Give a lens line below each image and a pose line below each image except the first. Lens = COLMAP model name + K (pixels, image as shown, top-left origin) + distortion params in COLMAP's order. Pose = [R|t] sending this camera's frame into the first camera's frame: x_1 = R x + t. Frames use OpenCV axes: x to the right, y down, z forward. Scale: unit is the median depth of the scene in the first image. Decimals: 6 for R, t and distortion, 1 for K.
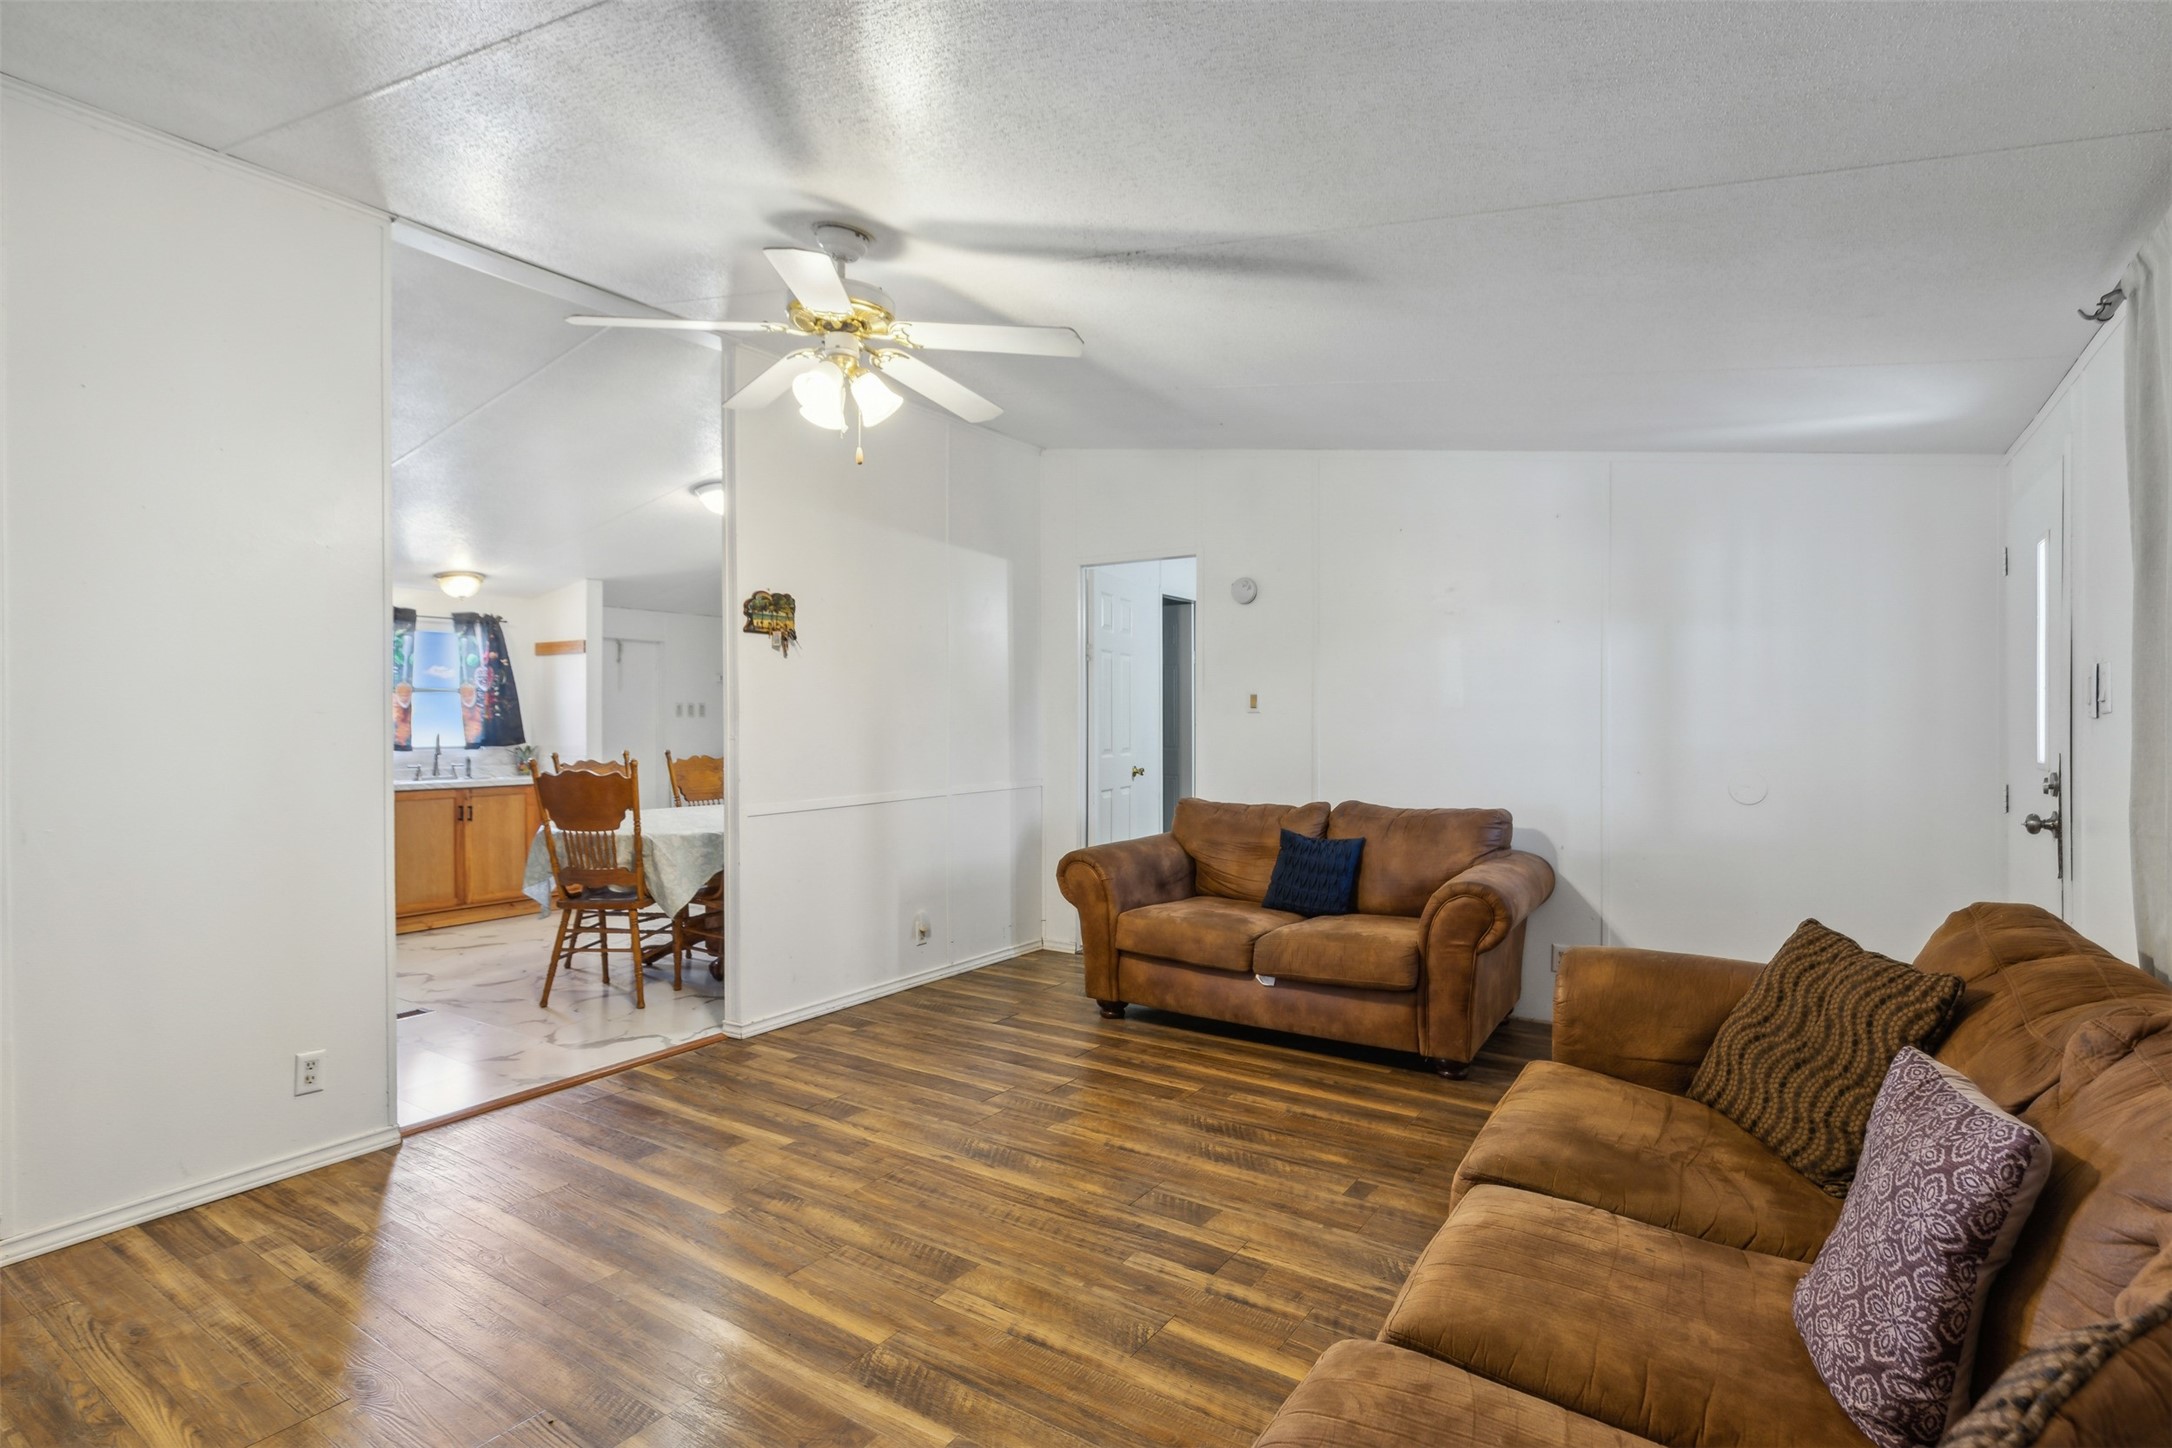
lens RADIAL K [[1055.6, 0, 1087.9], [0, 1055.6, 728.4], [0, 0, 1]] dist [0.004466, -0.000222]
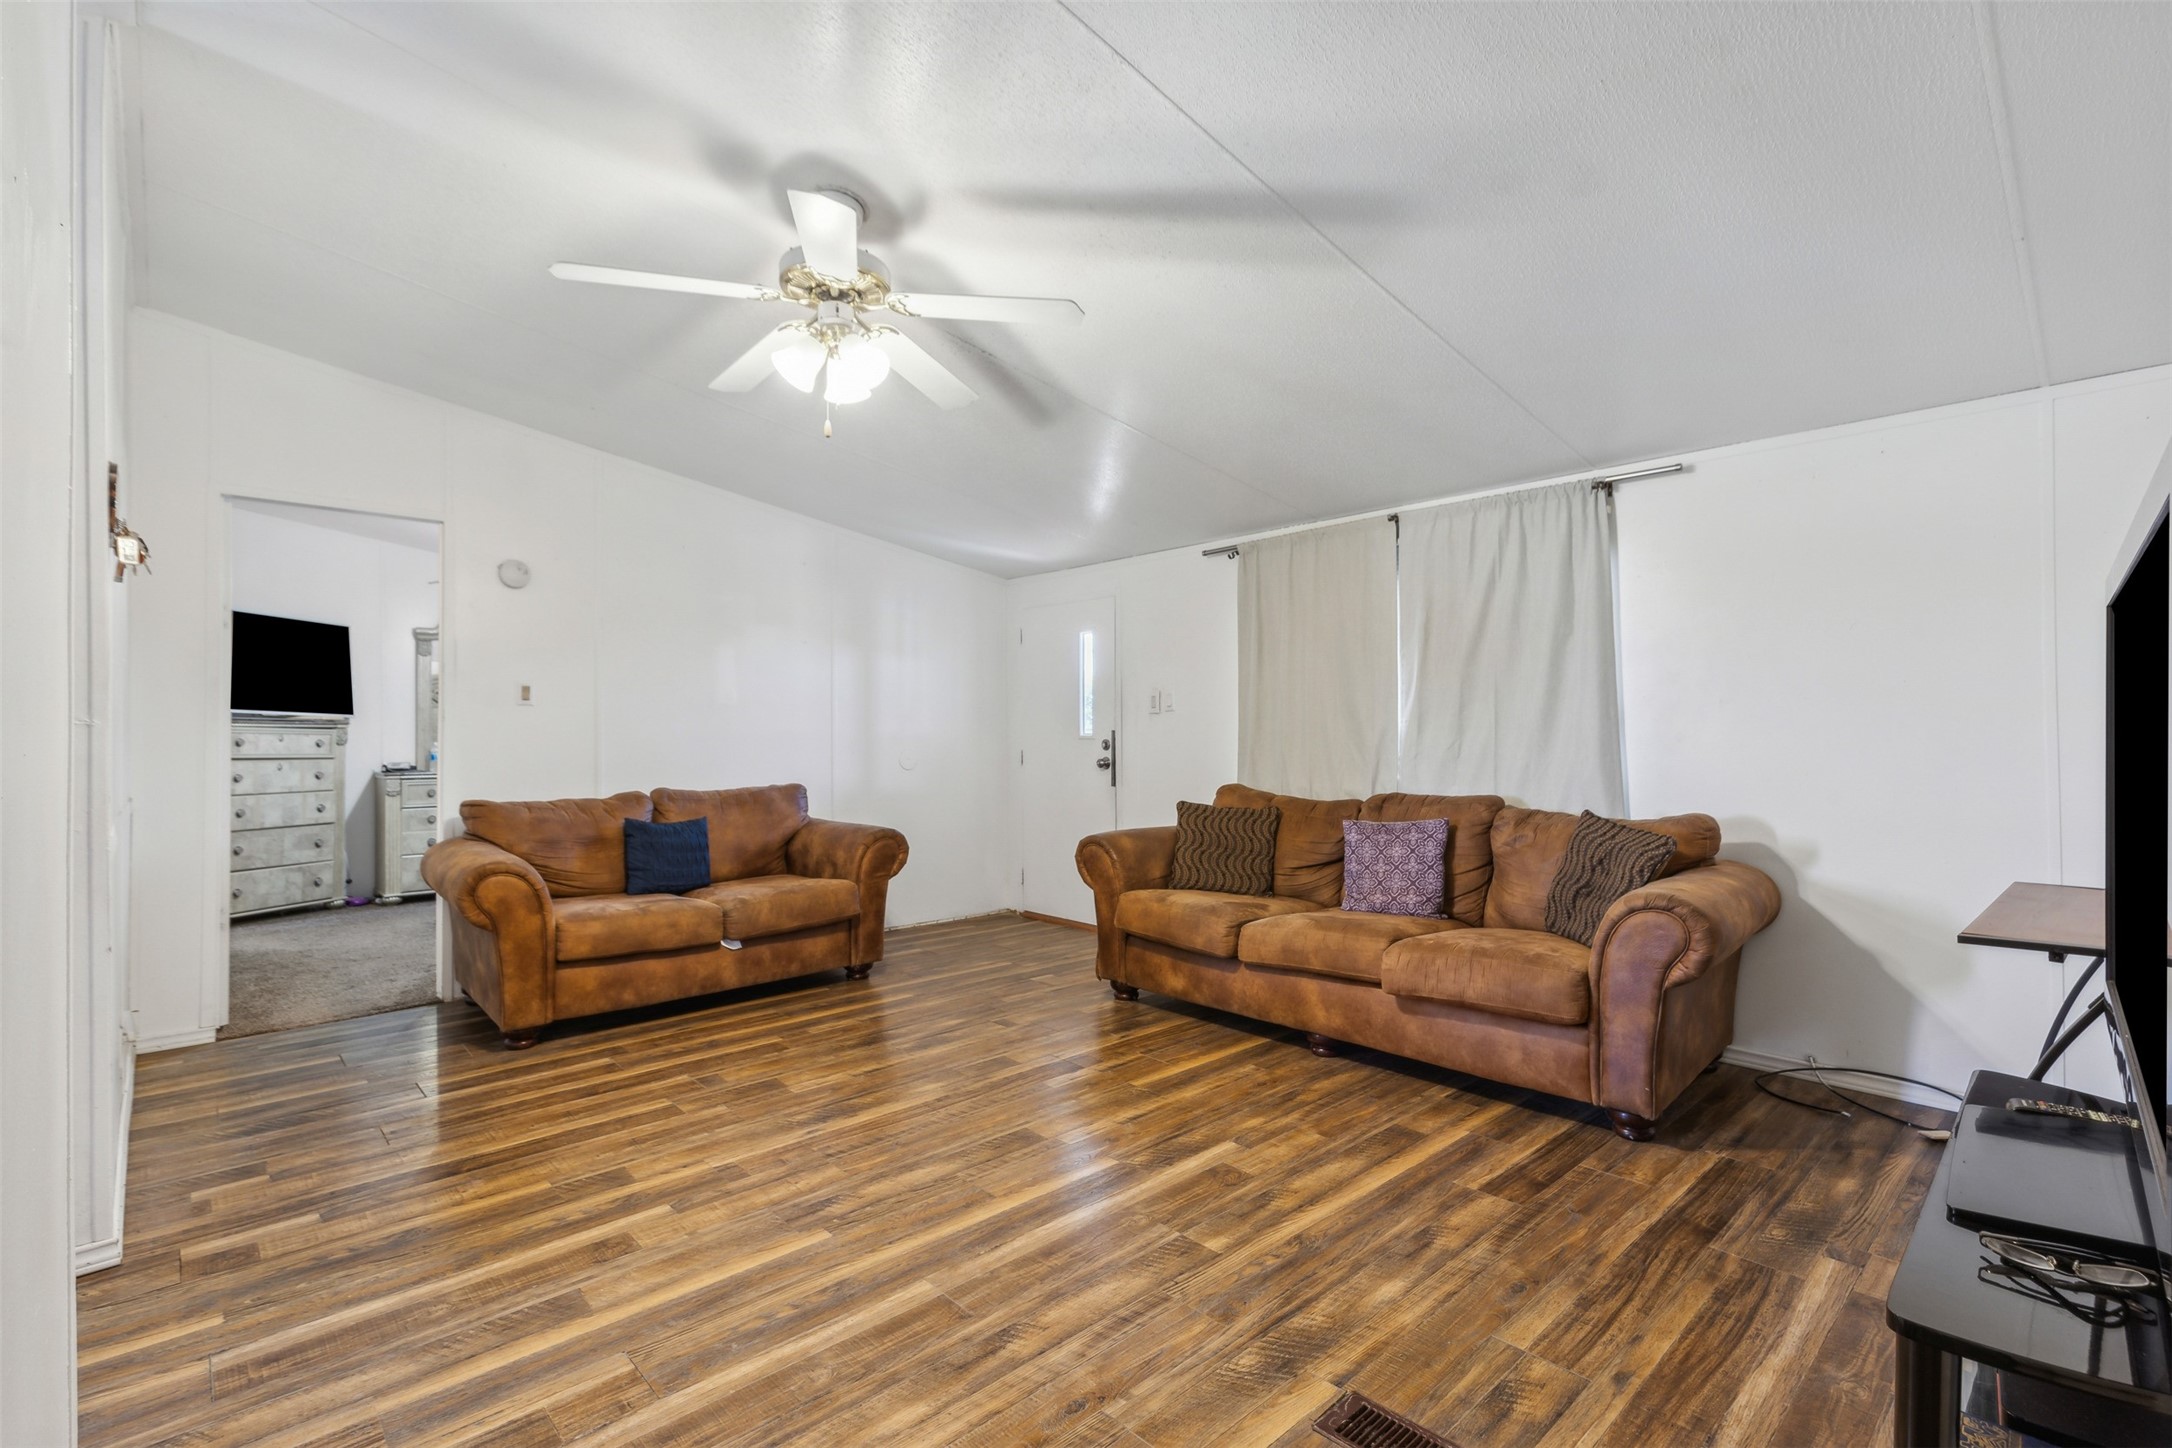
lens RADIAL K [[996.5, 0, 1086.6], [0, 996.5, 734.3], [0, 0, 1]] dist [0.005403, 0.000346]
pose [[0.223436, -0.001661, 0.974717, -0.822329], [0.010766, 0.999942, -0.000764, 0.023611], [-0.974659, 0.010664, 0.223441, 0.430099]]
